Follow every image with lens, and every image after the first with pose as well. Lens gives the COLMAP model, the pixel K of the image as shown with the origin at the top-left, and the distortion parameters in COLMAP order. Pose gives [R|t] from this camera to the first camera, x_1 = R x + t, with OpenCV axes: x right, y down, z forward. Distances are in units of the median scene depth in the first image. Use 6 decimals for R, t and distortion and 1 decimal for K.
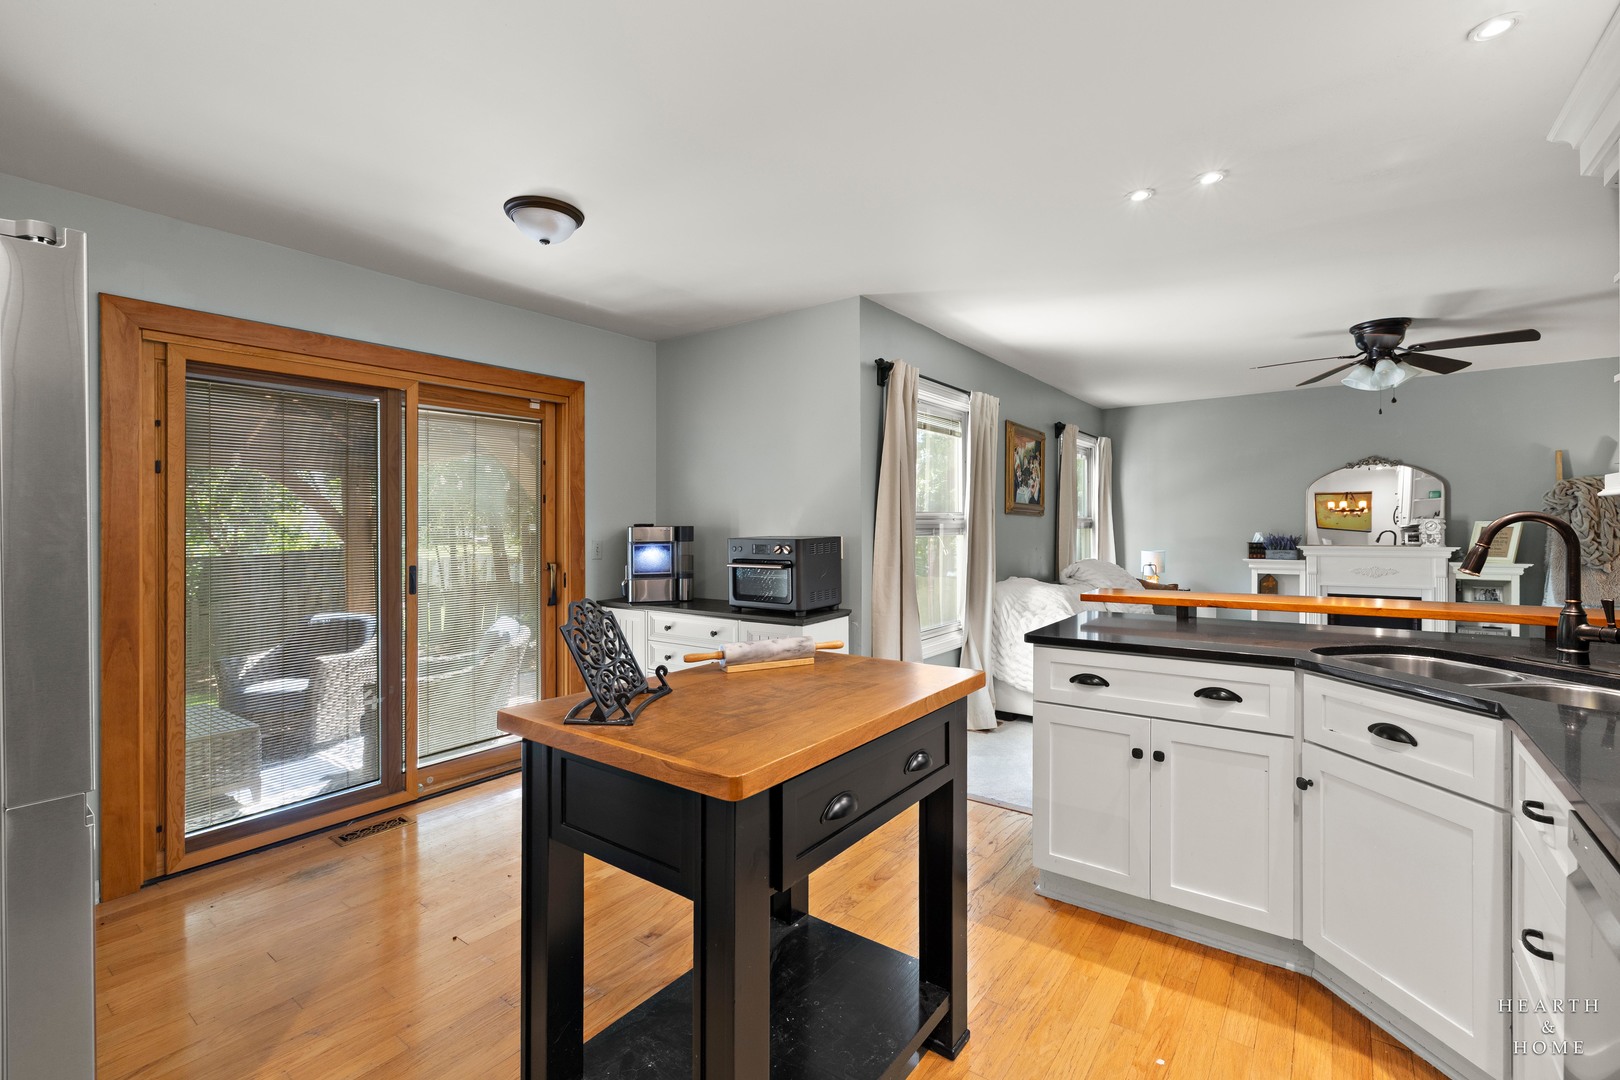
lens RADIAL K [[705.3, 0, 823.5], [0, 705.3, 528.2], [0, 0, 1]] dist [0.000899, 0.000302]
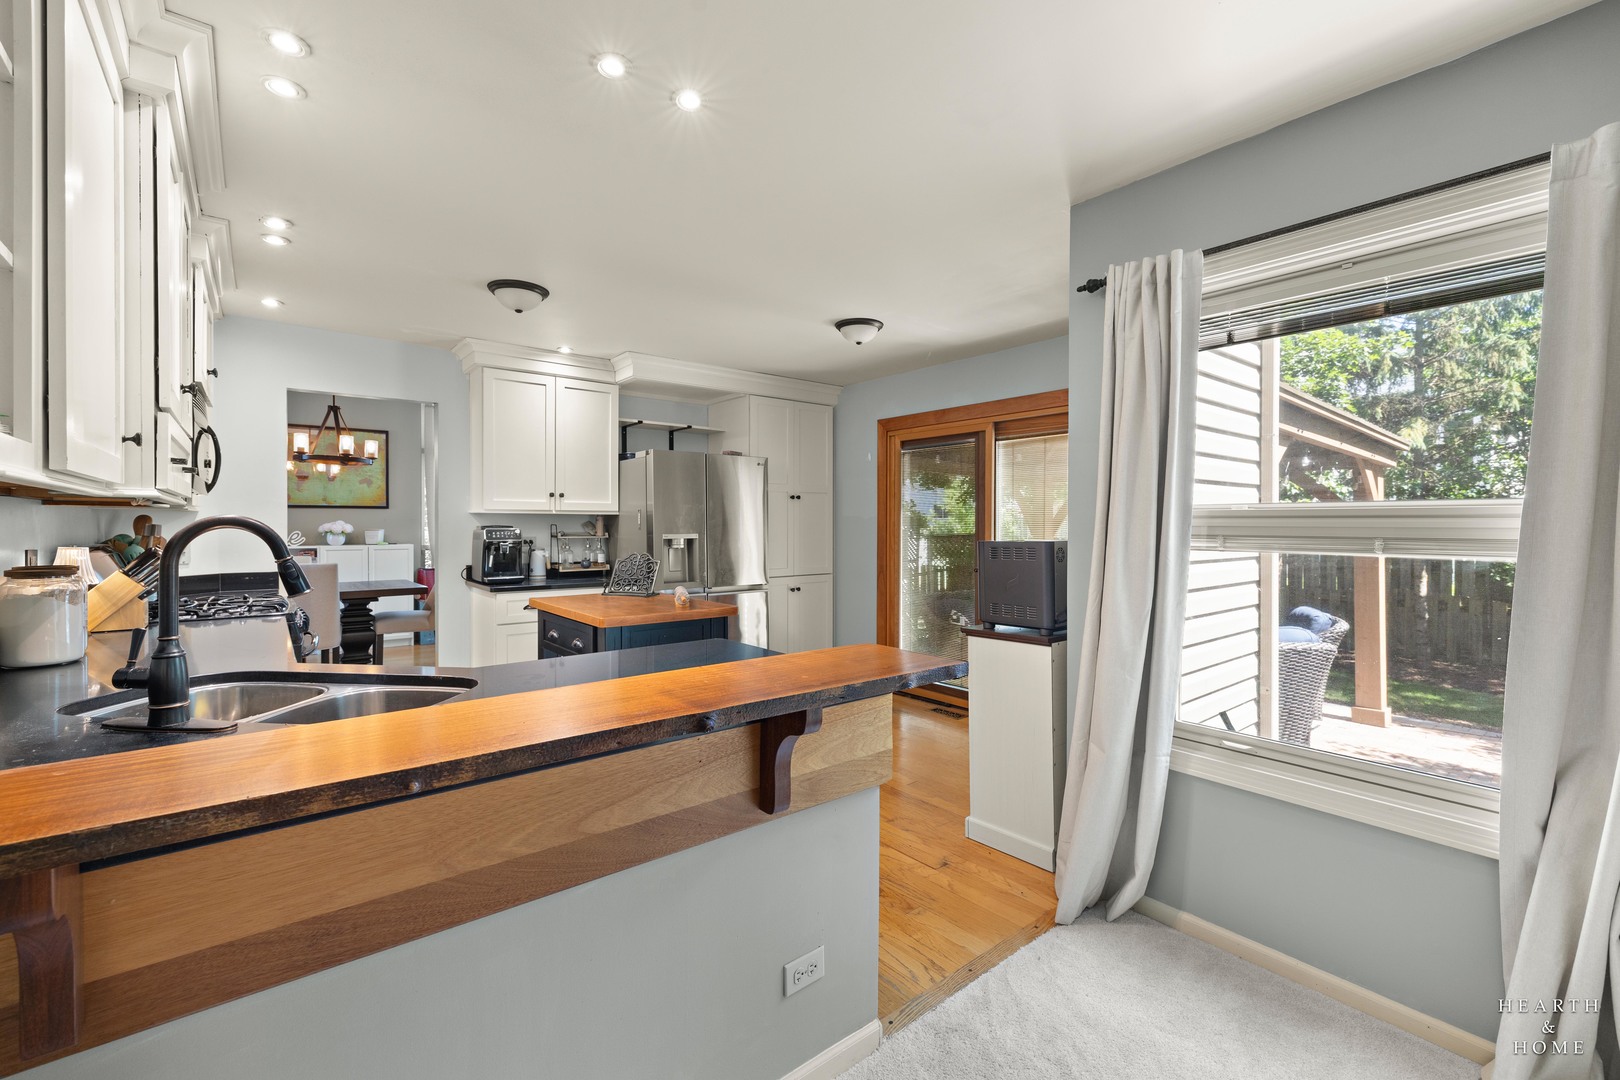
lens RADIAL K [[680.5, 0, 795.8], [0, 680.5, 530.4], [0, 0, 1]] dist [-0.000851, -0.000105]
pose [[-0.264585, 0.016800, -0.964216, 0.571491], [-0.005768, 0.999803, 0.019002, -0.009422], [0.964345, 0.010589, -0.264436, 0.657667]]
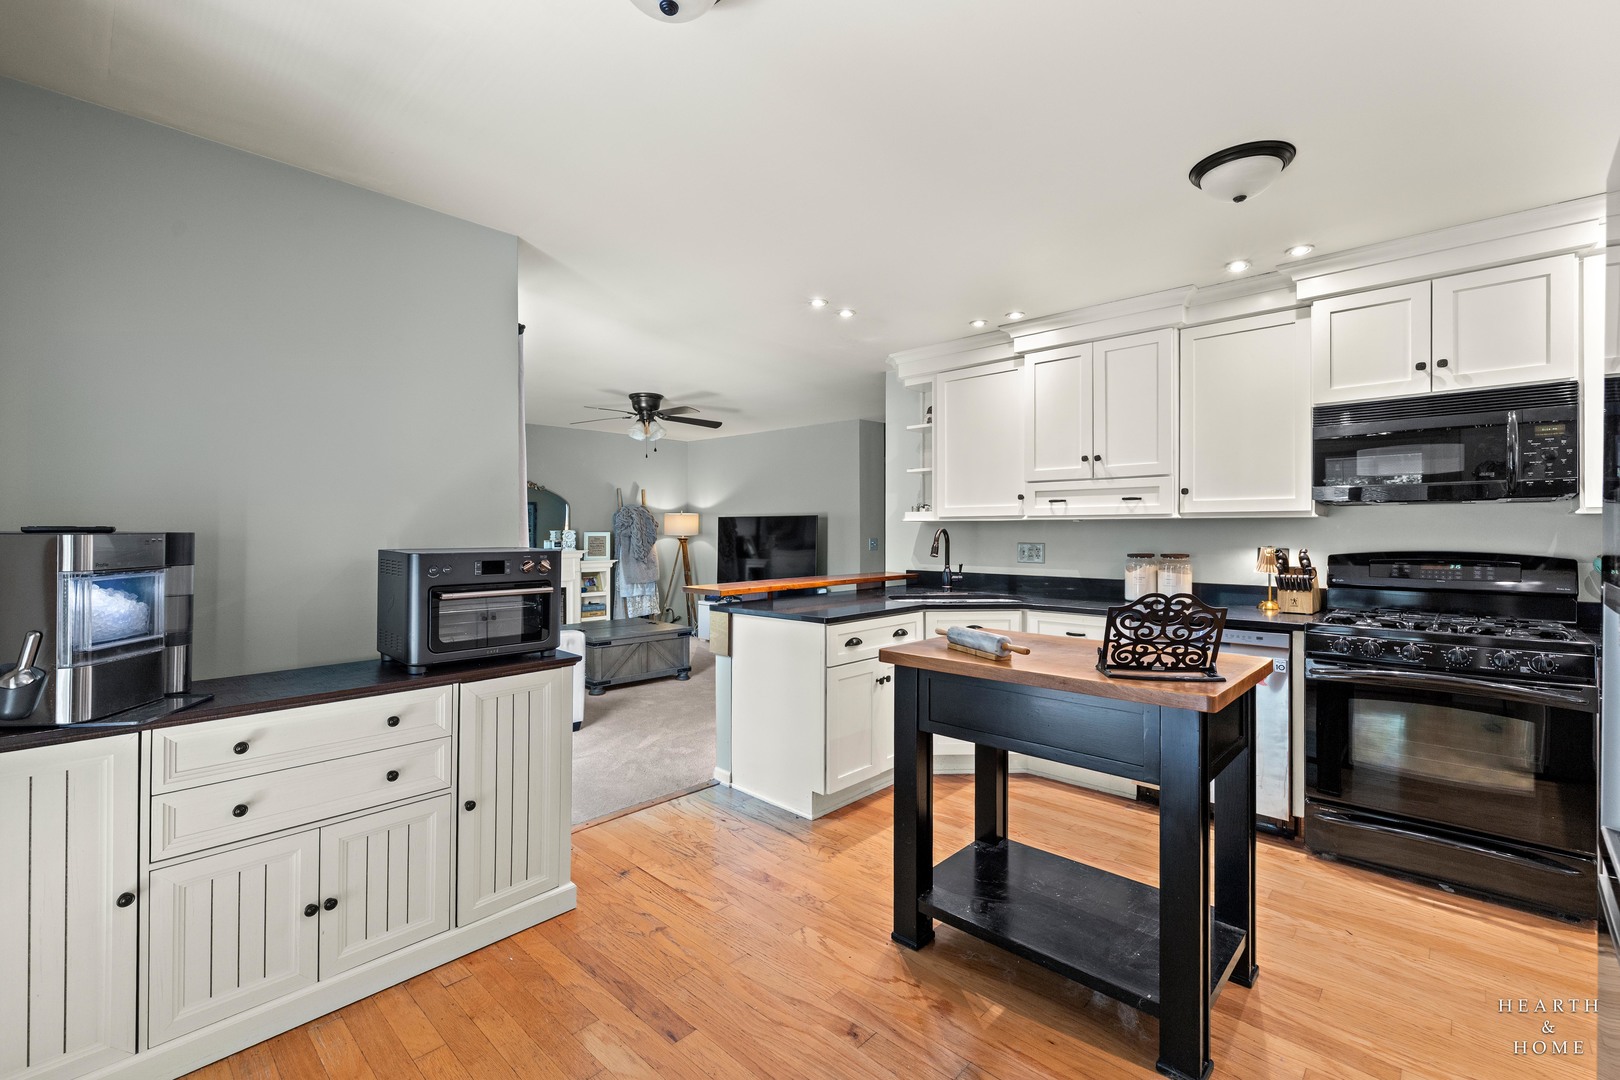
lens RADIAL K [[675.4, 0, 807.1], [0, 675.4, 541.4], [0, 0, 1]] dist [-0.000159, 0.000077]
pose [[0.104488, -0.004903, 0.994514, -0.454238], [0.000816, 0.999988, 0.004844, 0.003622], [-0.994526, 0.000305, 0.104491, 0.447065]]
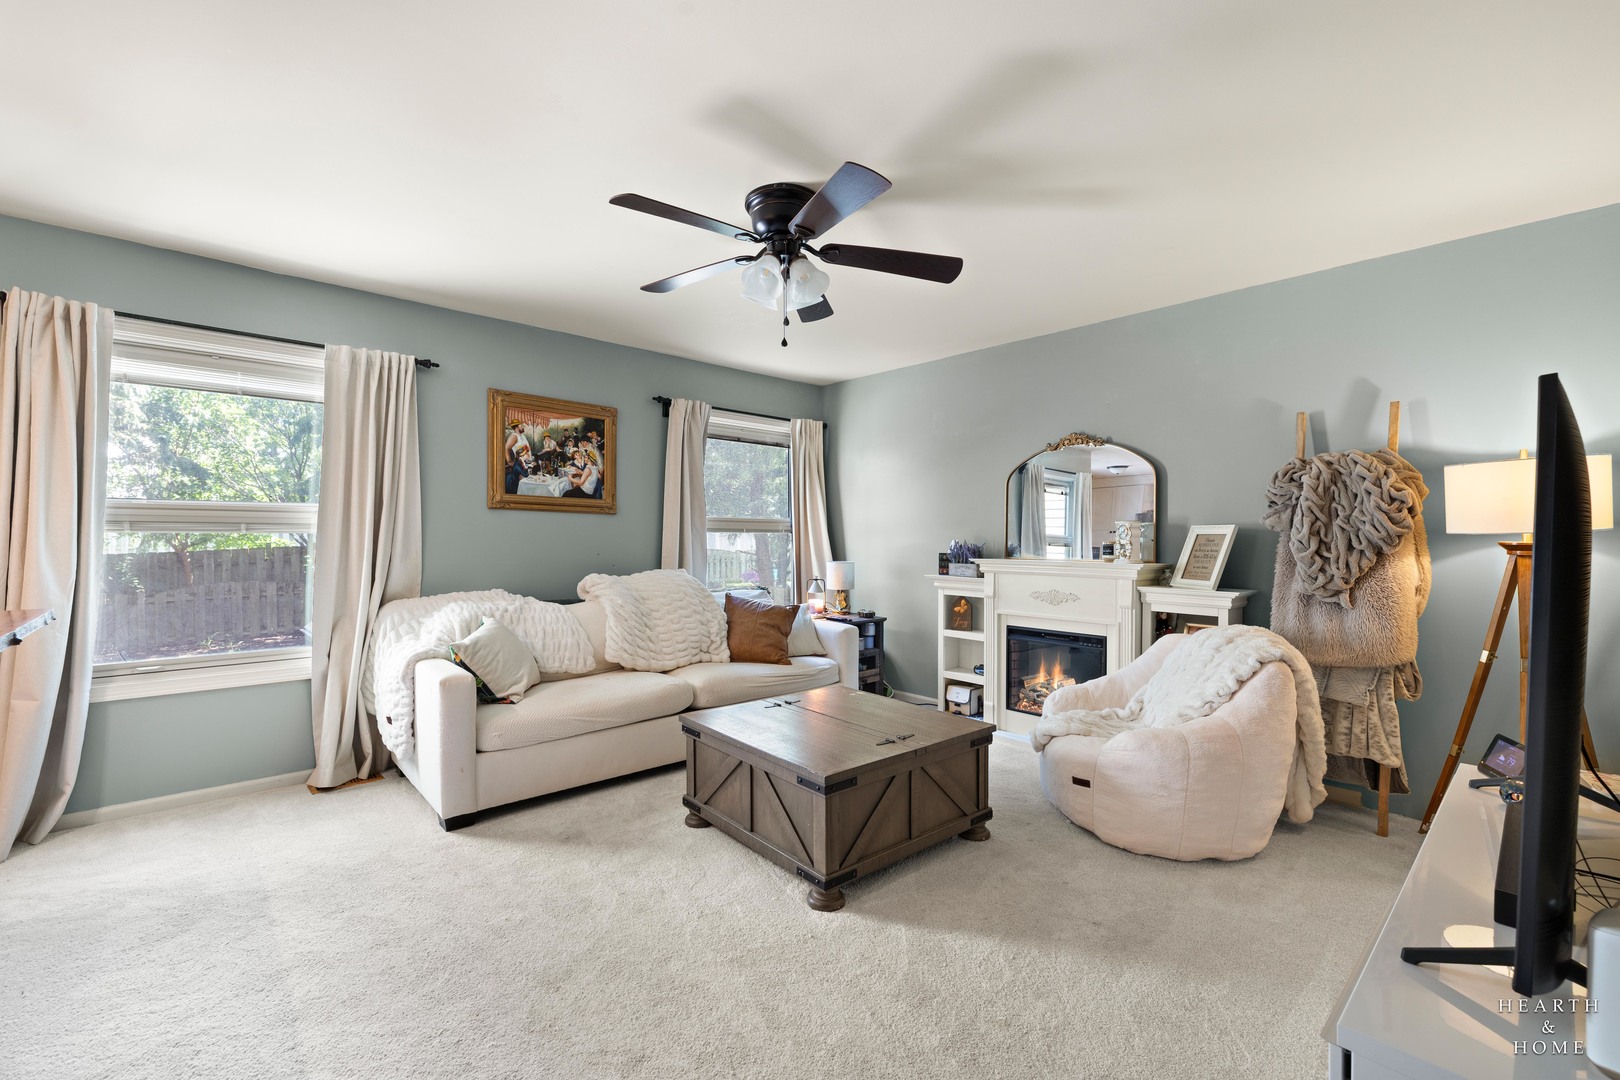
lens RADIAL K [[691.6, 0, 810.0], [0, 691.6, 540.0], [0, 0, 1]] dist [0.001165, 0.000052]
pose [[0.979940, 0.011503, -0.198959, 0.785375], [-0.011260, 0.999934, 0.002349, 0.008331], [0.198973, -0.000062, 0.980005, 0.335257]]
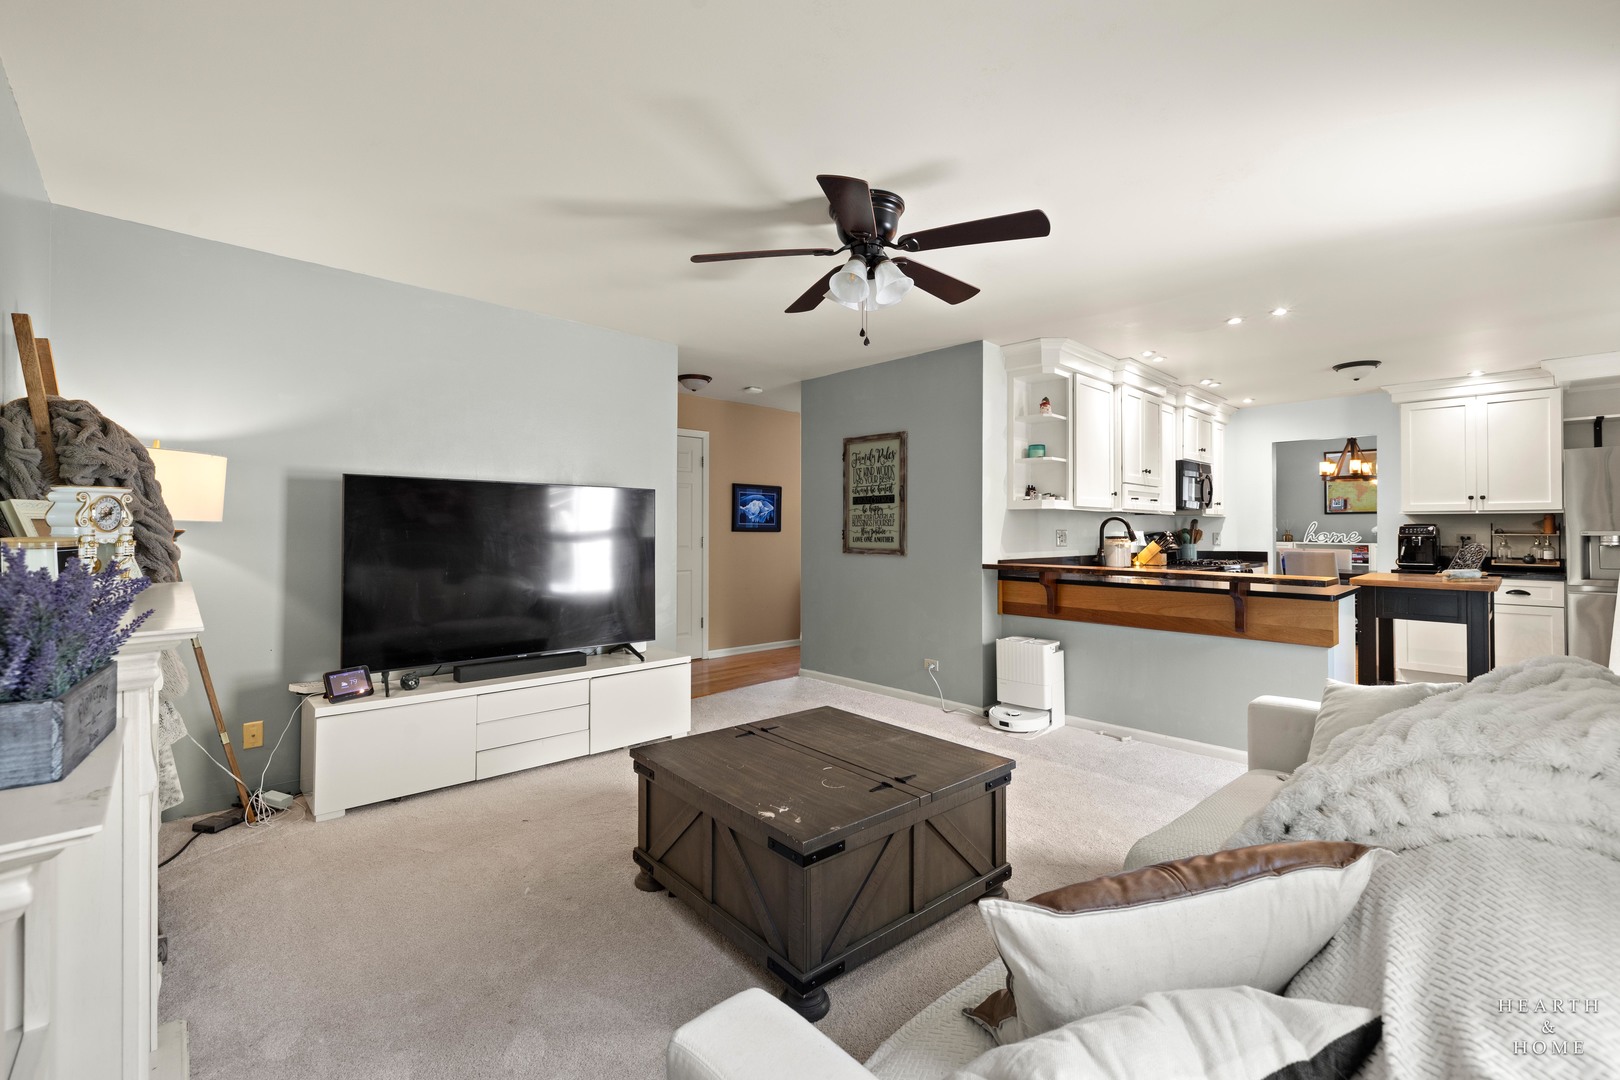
lens RADIAL K [[680.6, 0, 813.6], [0, 680.6, 519.0], [0, 0, 1]] dist [0.001638, 0.000270]
pose [[-0.983813, 0.006050, 0.179094, 0.606973], [0.004195, 0.999934, -0.010735, 0.003333], [-0.179147, -0.009810, -0.983773, 1.354932]]
